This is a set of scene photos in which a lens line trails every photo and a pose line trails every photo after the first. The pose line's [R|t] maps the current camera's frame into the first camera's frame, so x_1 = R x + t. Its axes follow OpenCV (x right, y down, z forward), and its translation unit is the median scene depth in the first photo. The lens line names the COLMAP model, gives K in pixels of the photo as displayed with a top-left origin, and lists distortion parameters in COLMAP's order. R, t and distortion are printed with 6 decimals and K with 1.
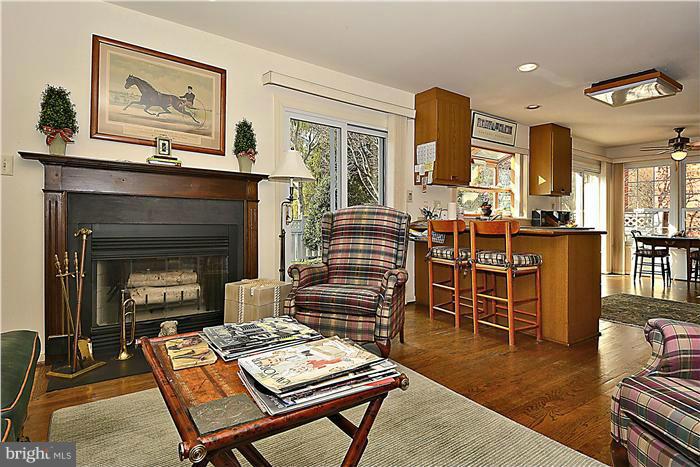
lens RADIAL K [[372.4, 0, 353.5], [0, 372.4, 222.1], [0, 0, 1]] dist [0.019503, -0.001091]
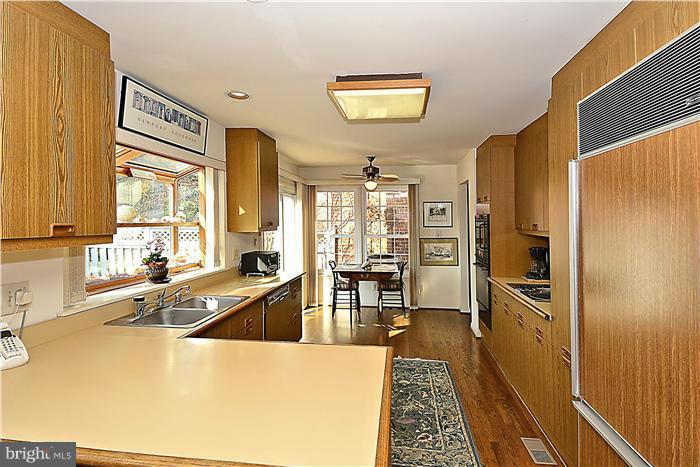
lens RADIAL K [[372.4, 0, 361.2], [0, 372.4, 221.7], [0, 0, 1]] dist [0.019503, -0.001091]
pose [[0.668822, -0.013752, 0.743296, 0.140717], [0.015559, 0.999869, 0.004499, -0.089915], [-0.743260, 0.008556, 0.668948, 0.389011]]
